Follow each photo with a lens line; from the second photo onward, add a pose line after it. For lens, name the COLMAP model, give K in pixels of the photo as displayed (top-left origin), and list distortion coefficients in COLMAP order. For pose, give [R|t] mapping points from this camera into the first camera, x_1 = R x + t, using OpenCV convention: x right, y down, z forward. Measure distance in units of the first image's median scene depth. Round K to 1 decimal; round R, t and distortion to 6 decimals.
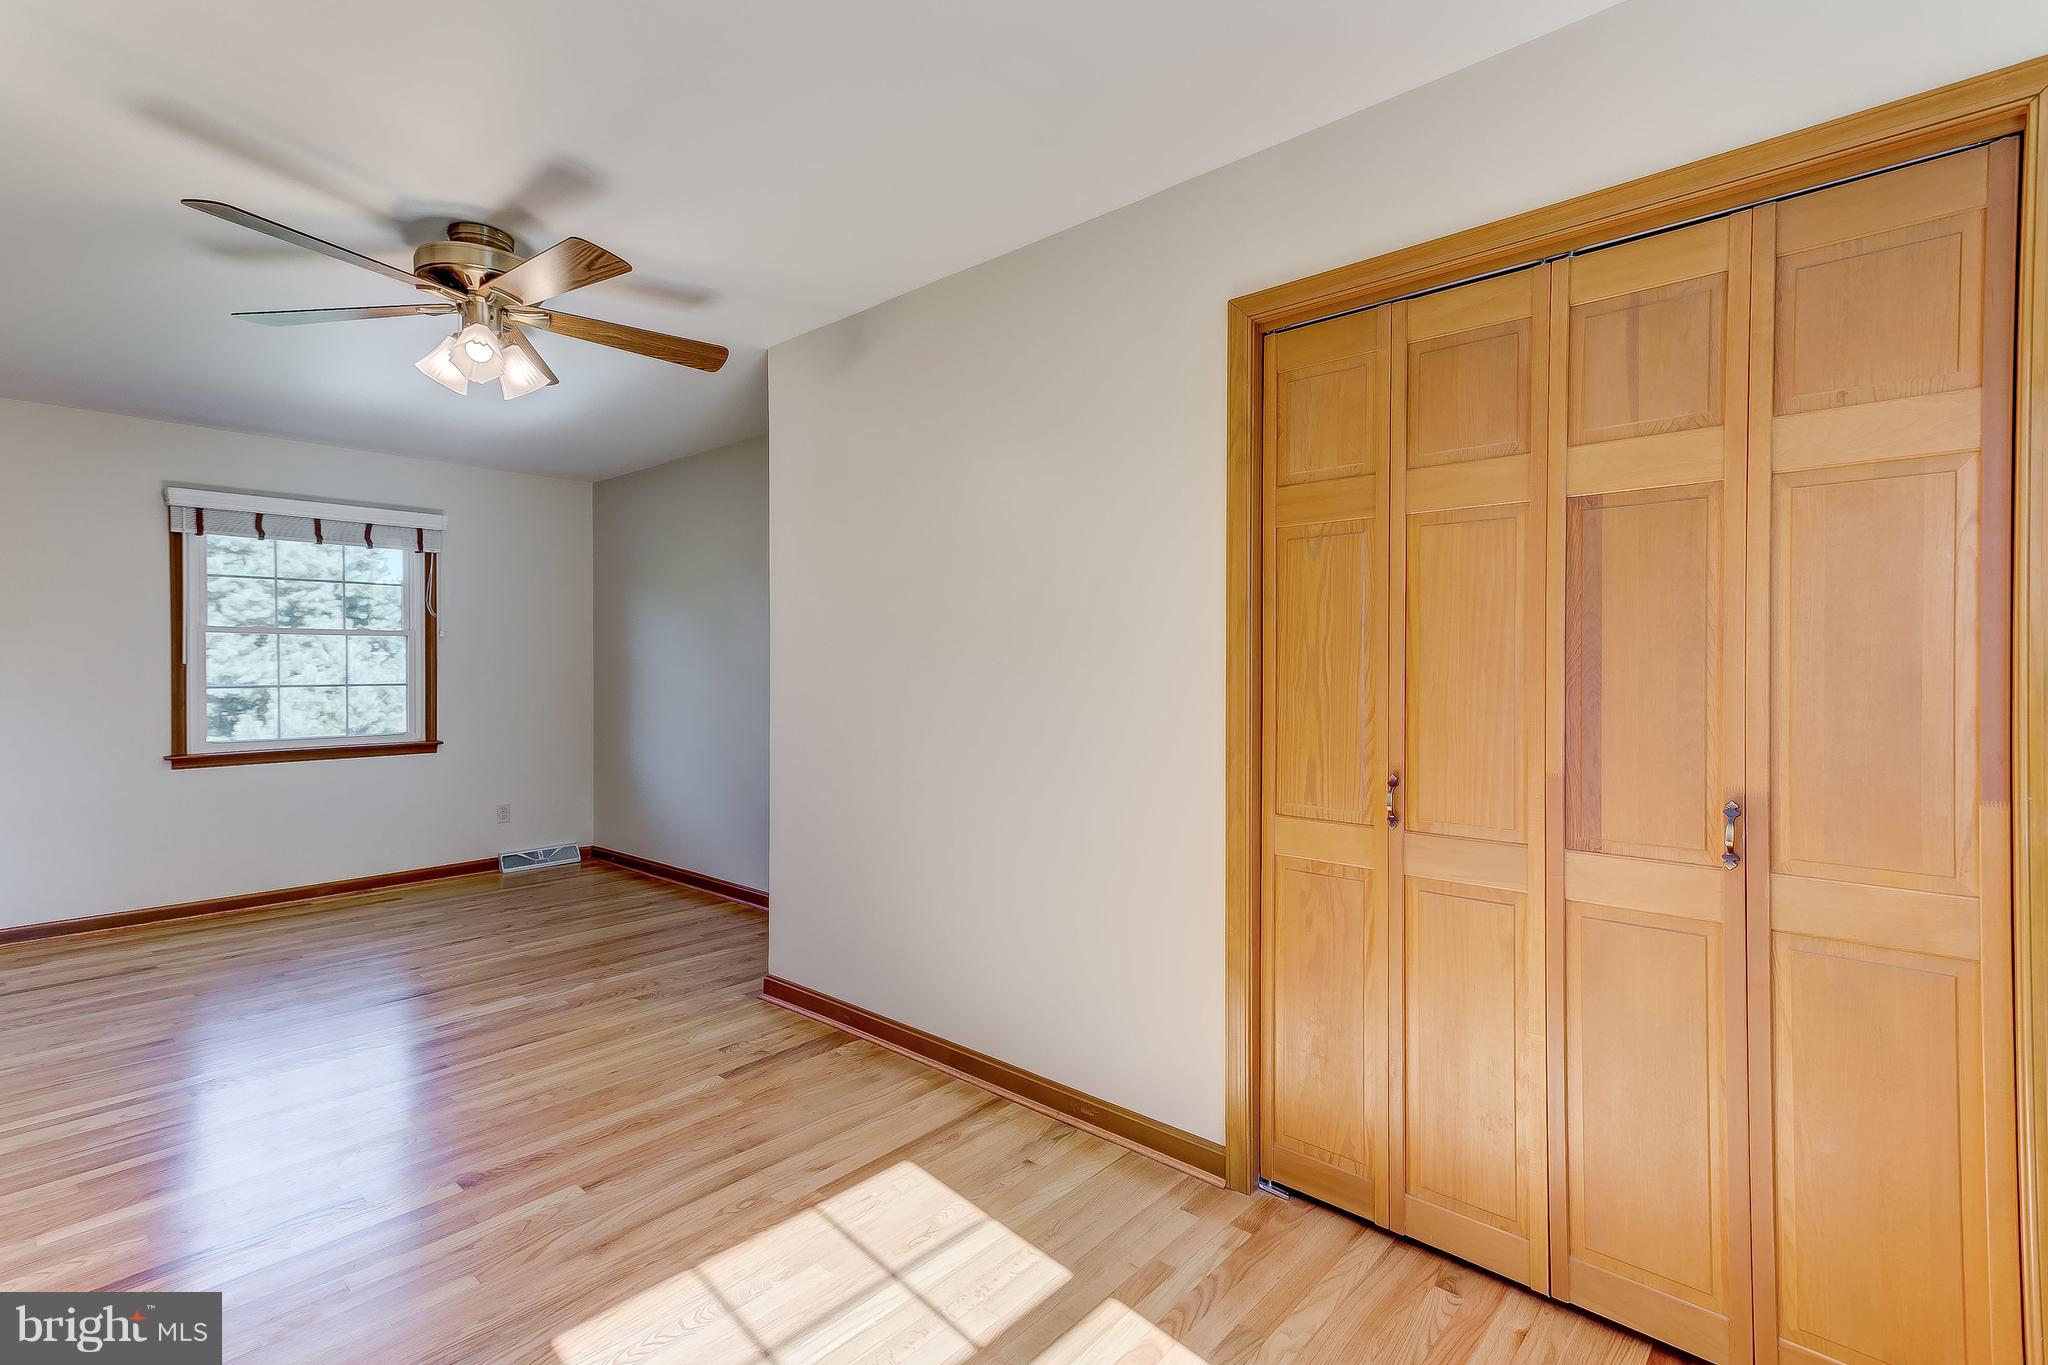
lens RADIAL K [[963.7, 0, 1015.6], [0, 963.7, 665.5], [0, 0, 1]] dist [0.025530, 0.002556]
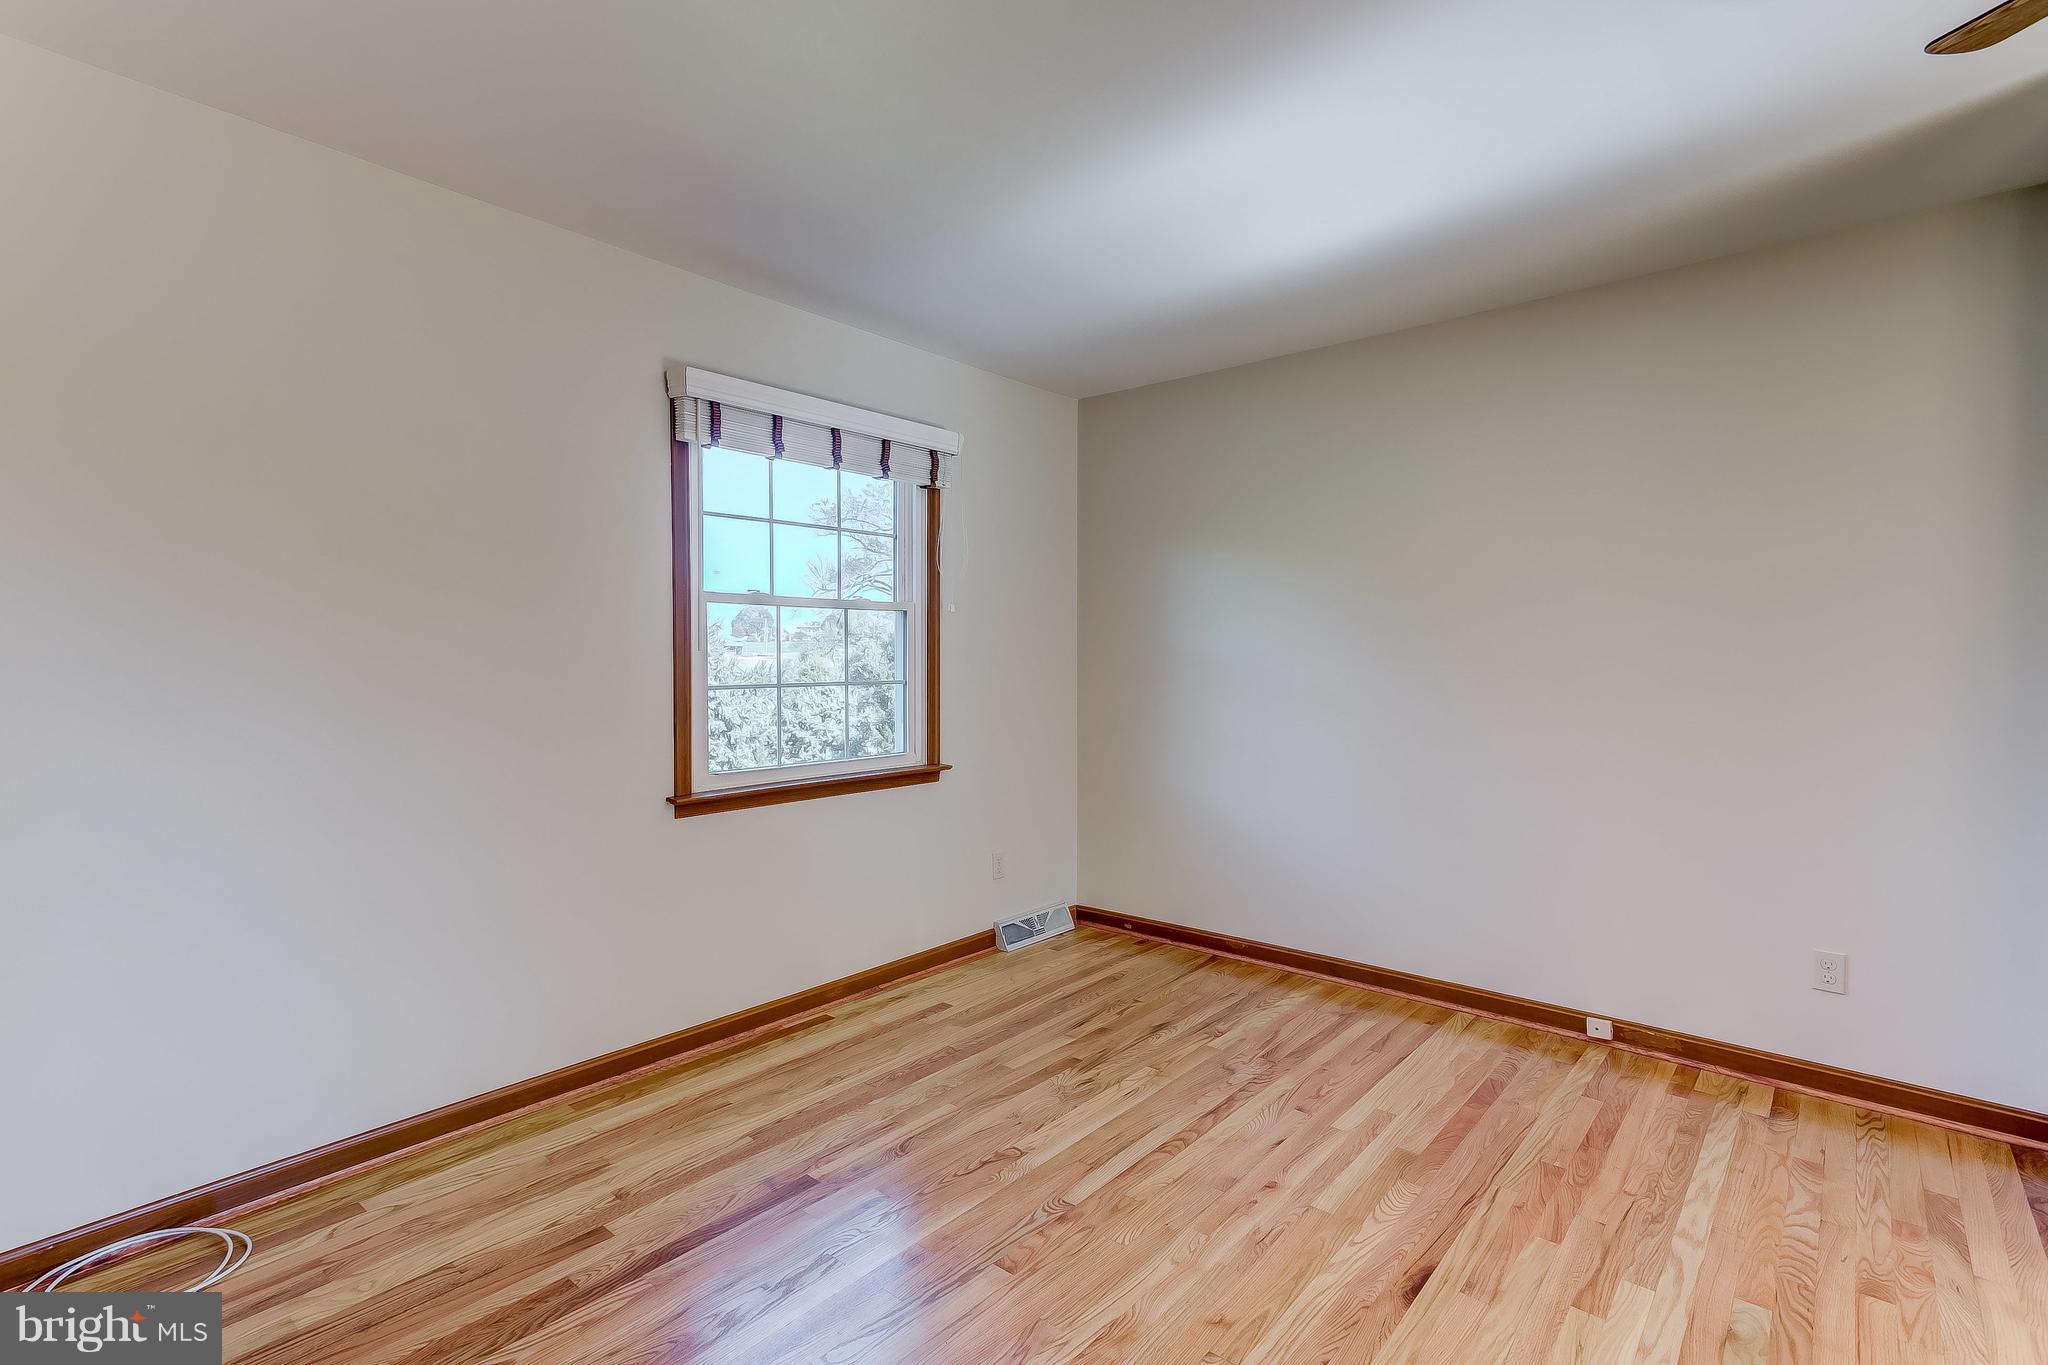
lens RADIAL K [[963.7, 0, 1024.0], [0, 963.7, 687.7], [0, 0, 1]] dist [0.025530, 0.002556]
pose [[0.999511, 0.000852, 0.031243, -0.640379], [-0.001851, 0.999487, 0.031968, 0.001168], [-0.031199, -0.032010, 0.999000, 0.367232]]
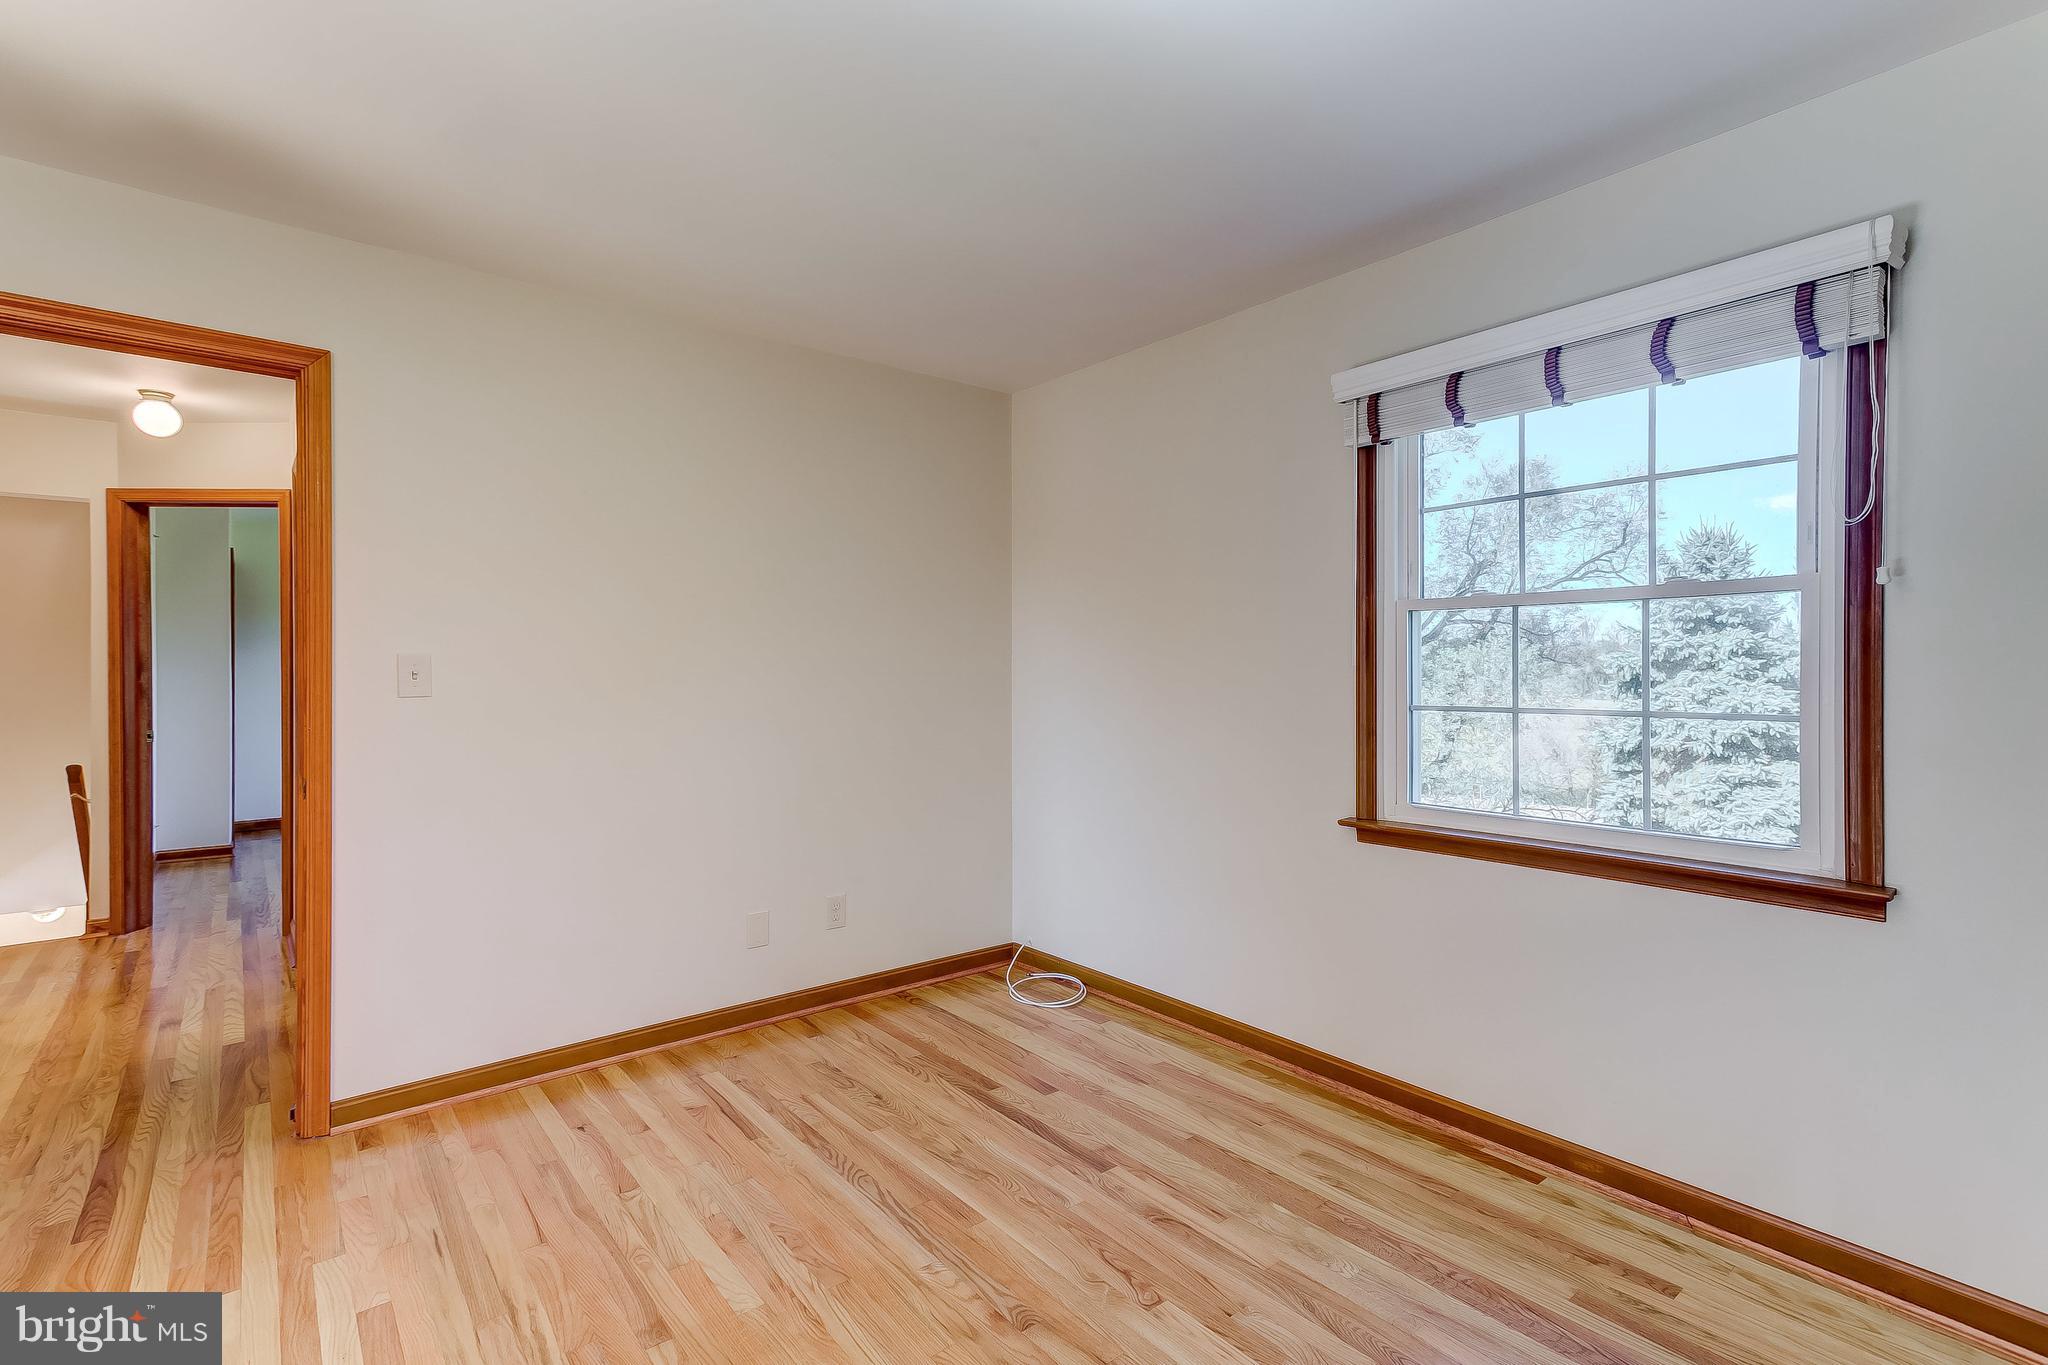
lens RADIAL K [[963.7, 0, 1005.0], [0, 963.7, 680.6], [0, 0, 1]] dist [0.025530, 0.002556]
pose [[-0.171461, 0.013693, -0.985096, -0.230783], [0.006622, 0.999897, 0.012746, -0.002352], [0.985169, -0.004338, -0.171534, 0.869564]]
